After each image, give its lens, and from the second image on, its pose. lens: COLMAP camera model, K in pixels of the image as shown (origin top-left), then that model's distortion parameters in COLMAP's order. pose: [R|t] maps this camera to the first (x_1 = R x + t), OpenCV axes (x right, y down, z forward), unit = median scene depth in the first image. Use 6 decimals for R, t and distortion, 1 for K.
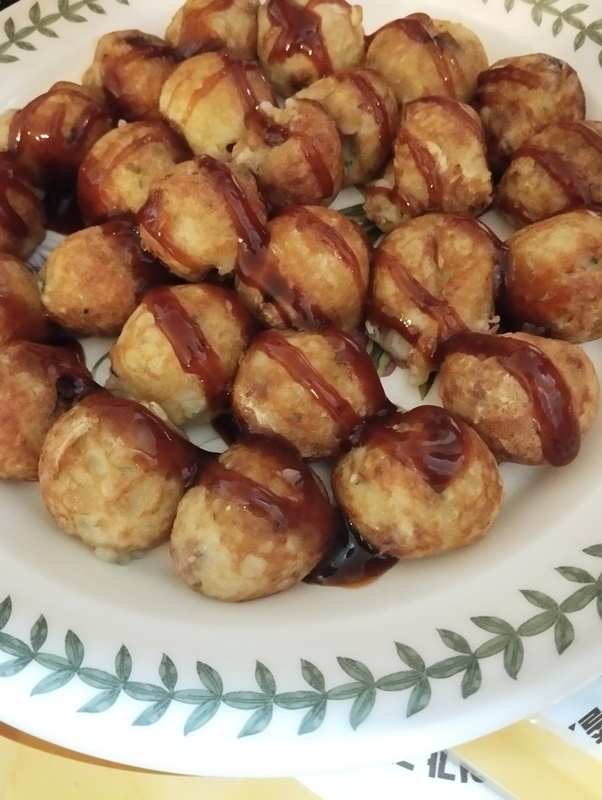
lens RADIAL K [[649.8, 0, 301.4], [0, 649.8, 402.4], [0, 0, 1]] dist [0.011884, -0.071080]
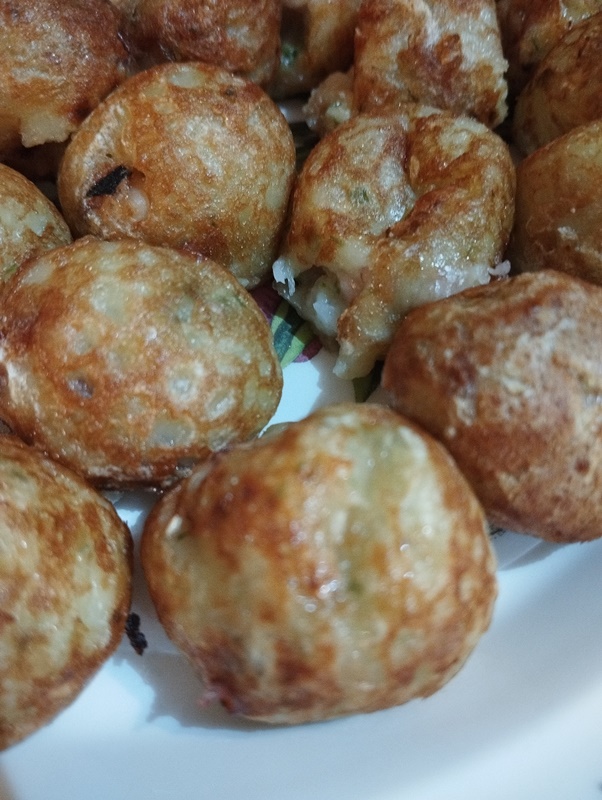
lens RADIAL K [[674.7, 0, 301.2], [0, 674.7, 401.2], [0, 0, 1]] dist [0.010691, -0.115931]
pose [[0.992991, 0.116682, 0.018802, 0.133421], [-0.113172, 0.984596, -0.133280, 0.075004], [-0.034064, 0.130218, 0.990900, 0.458912]]
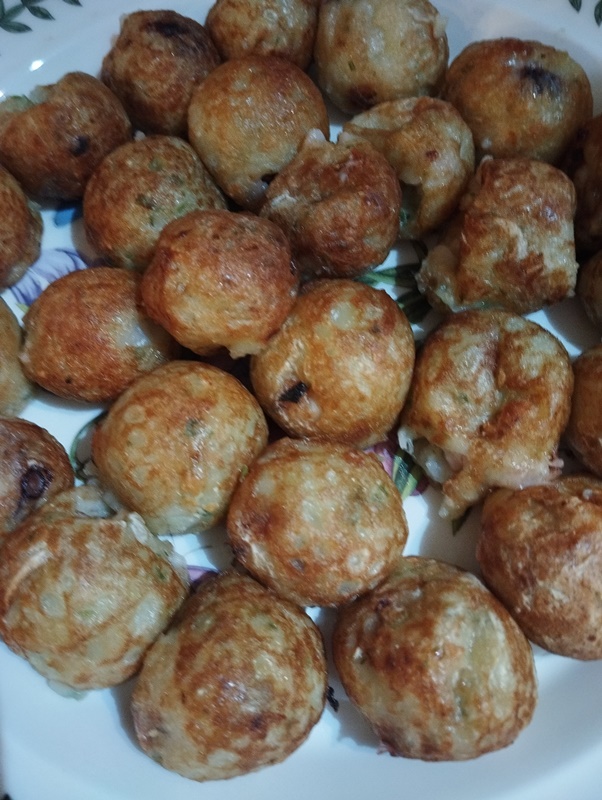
lens RADIAL K [[649.8, 0, 298.2], [0, 649.8, 394.7], [0, 0, 1]] dist [0.011884, -0.071080]
pose [[0.991503, 0.127403, -0.026266, -0.014003], [-0.124424, 0.987745, 0.094225, -0.246748], [0.037948, -0.090156, 0.995204, 0.181954]]
